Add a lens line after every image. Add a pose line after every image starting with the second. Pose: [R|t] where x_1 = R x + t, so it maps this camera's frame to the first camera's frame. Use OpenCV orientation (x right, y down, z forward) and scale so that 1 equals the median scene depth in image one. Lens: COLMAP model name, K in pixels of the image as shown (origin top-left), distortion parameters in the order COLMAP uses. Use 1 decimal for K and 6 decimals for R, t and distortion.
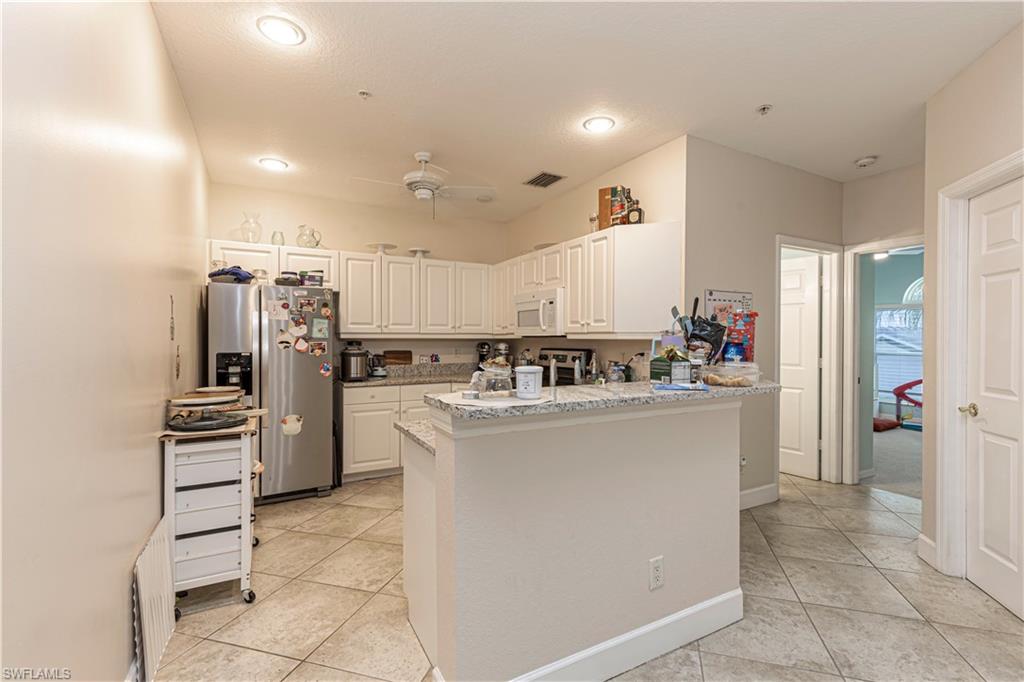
lens RADIAL K [[461.7, 0, 512.4], [0, 461.7, 341.6], [0, 0, 1]] dist [0.005409, 0.000482]
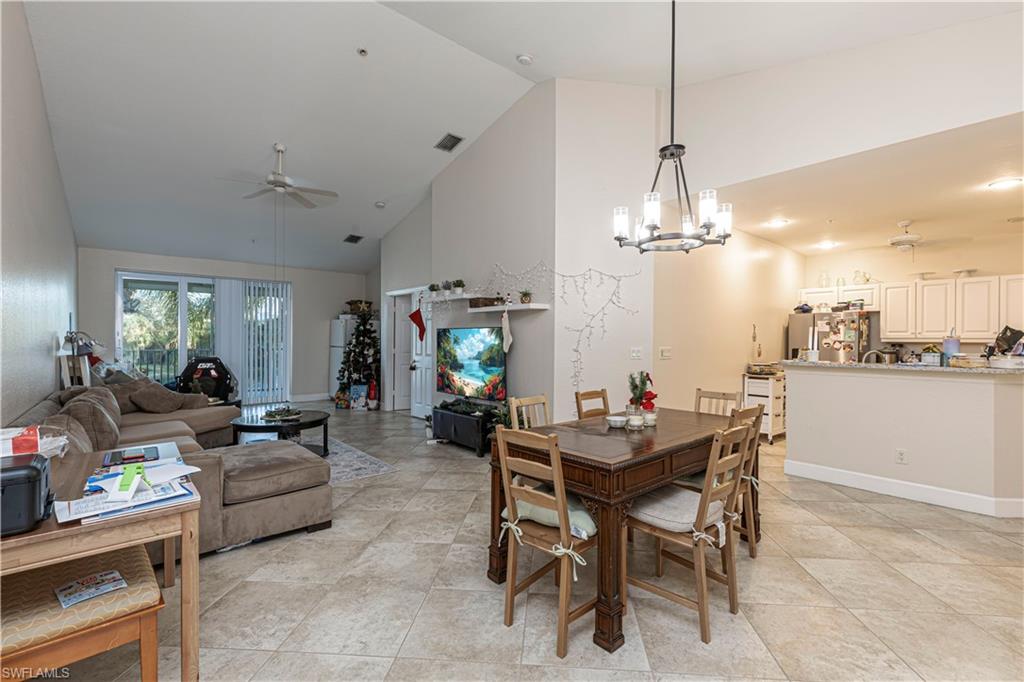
lens RADIAL K [[461.7, 0, 515.3], [0, 461.7, 340.6], [0, 0, 1]] dist [0.005409, 0.000482]
pose [[0.211084, -0.000607, -0.977468, 0.968965], [-0.011995, 0.999923, -0.003212, 0.009704], [0.977394, 0.012403, 0.211061, -0.550342]]
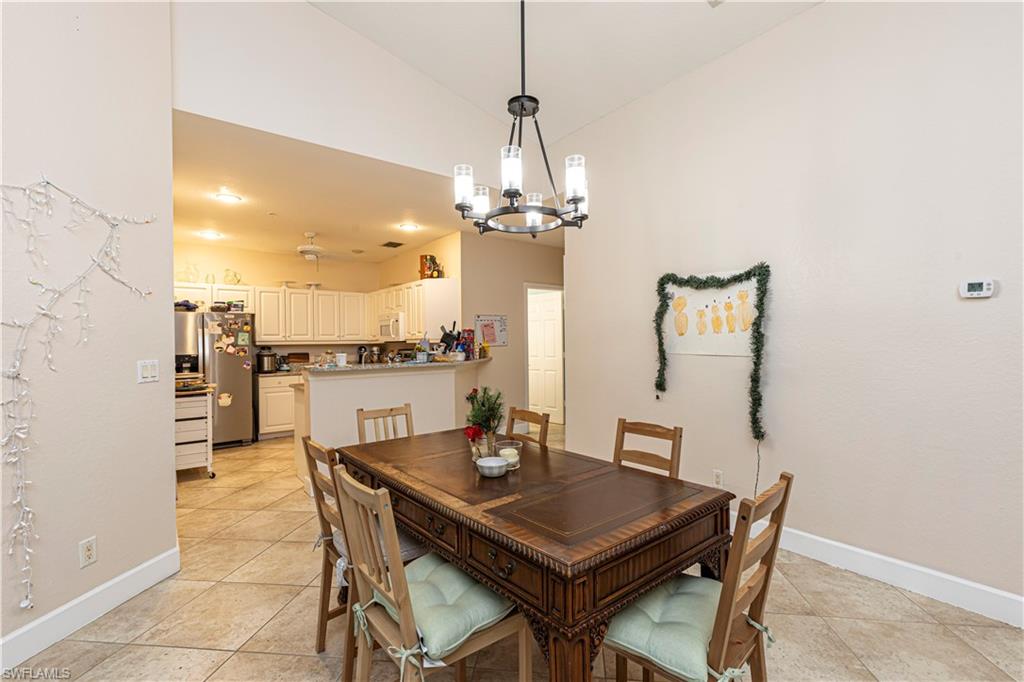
lens RADIAL K [[461.7, 0, 516.2], [0, 461.7, 342.3], [0, 0, 1]] dist [0.005409, 0.000482]
pose [[0.984950, -0.014102, 0.172263, 0.226453], [0.015703, 0.999845, -0.007932, 0.010612], [-0.172125, 0.010517, 0.985019, -0.704143]]
